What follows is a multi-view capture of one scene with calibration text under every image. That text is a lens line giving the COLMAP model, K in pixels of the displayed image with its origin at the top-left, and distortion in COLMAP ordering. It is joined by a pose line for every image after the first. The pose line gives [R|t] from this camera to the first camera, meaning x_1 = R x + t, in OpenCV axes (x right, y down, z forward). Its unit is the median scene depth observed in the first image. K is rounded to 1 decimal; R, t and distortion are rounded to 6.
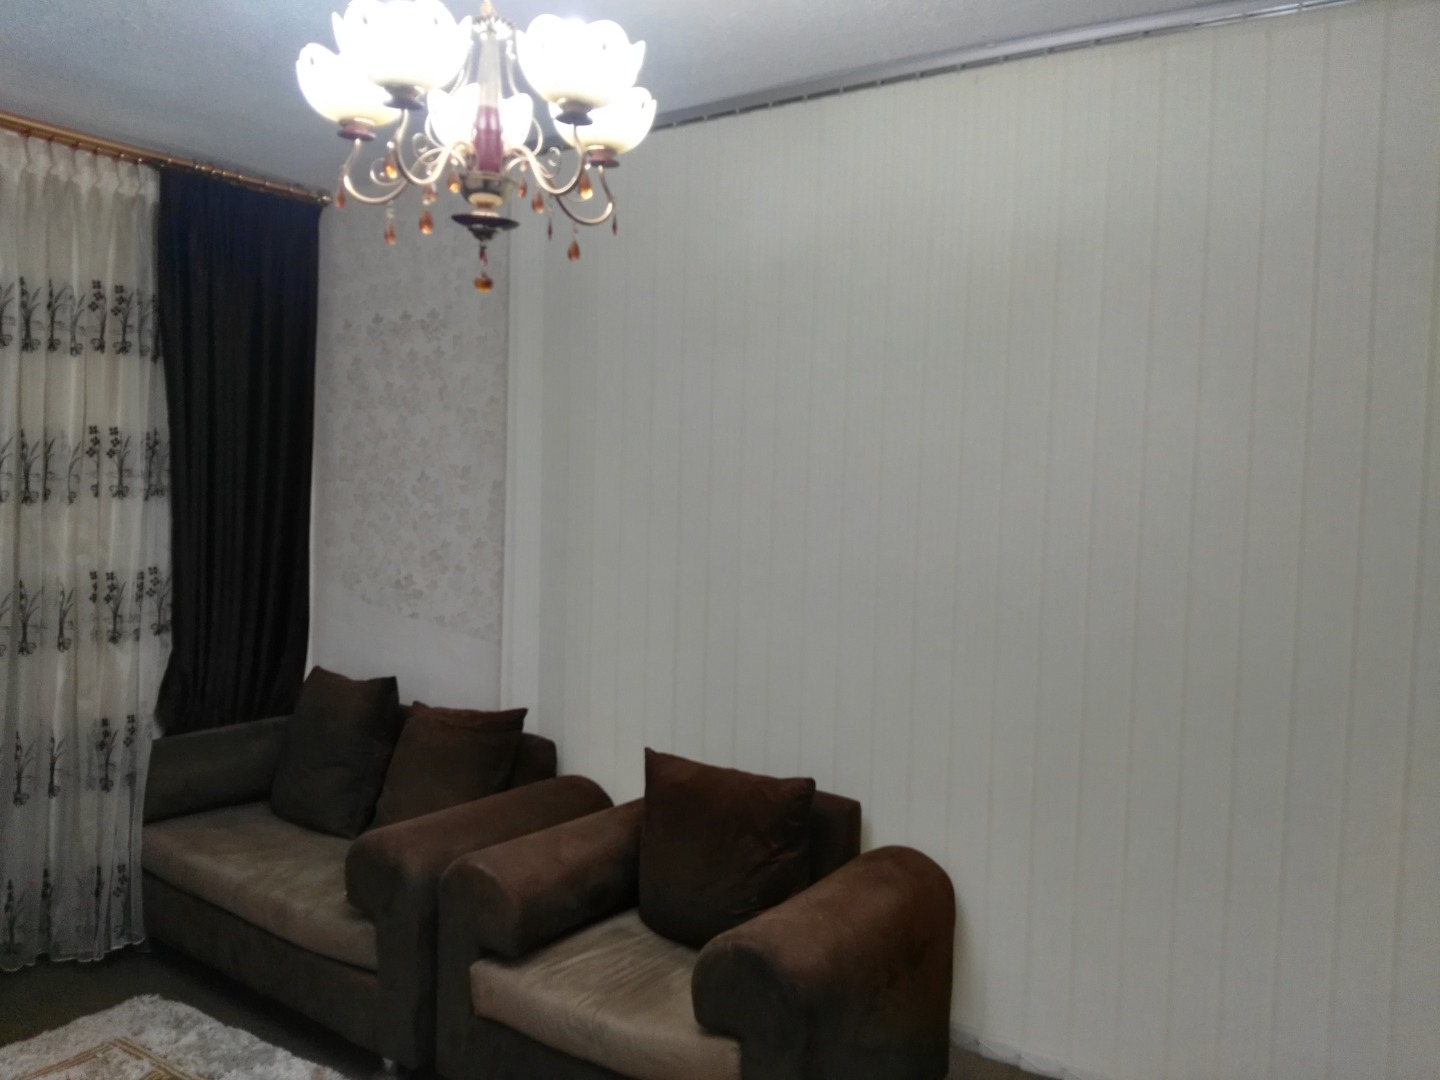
lens RADIAL K [[1178.4, 0, 721.1], [0, 1178.4, 524.1], [0, 0, 1]] dist [0.085171, -0.151902]
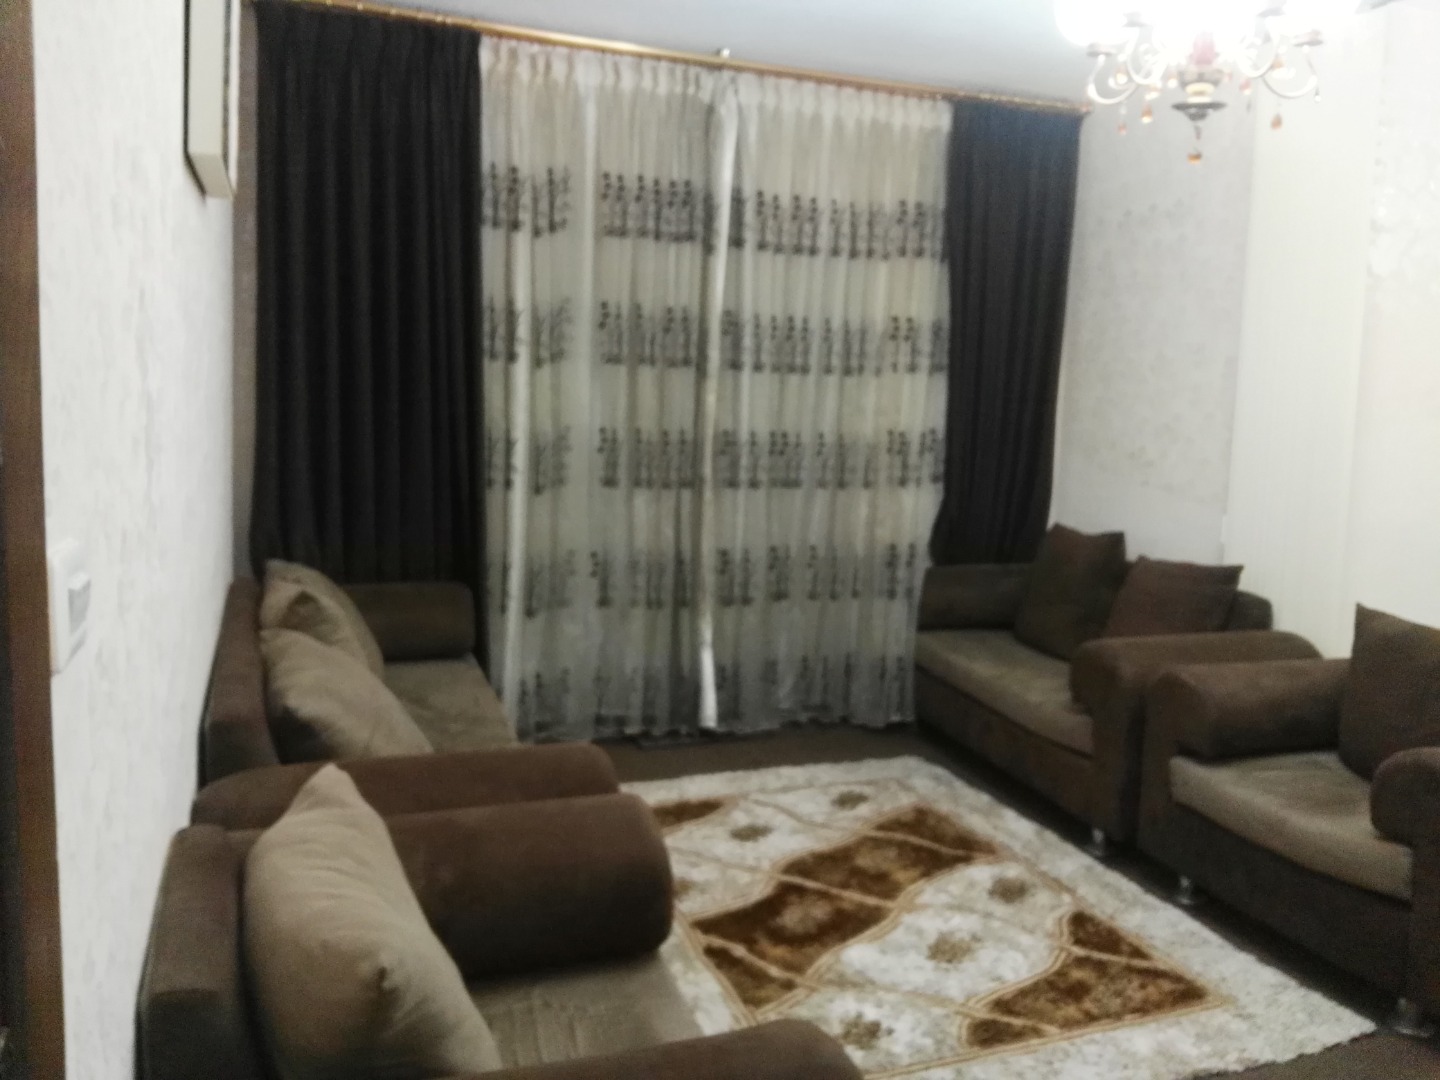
lens RADIAL K [[1178.4, 0, 721.1], [0, 1178.4, 524.1], [0, 0, 1]] dist [0.085171, -0.151902]
pose [[0.816414, 0.069593, -0.573258, 0.067239], [-0.030929, 0.996556, 0.076933, 0.048872], [0.576638, -0.045079, 0.815755, -0.159457]]
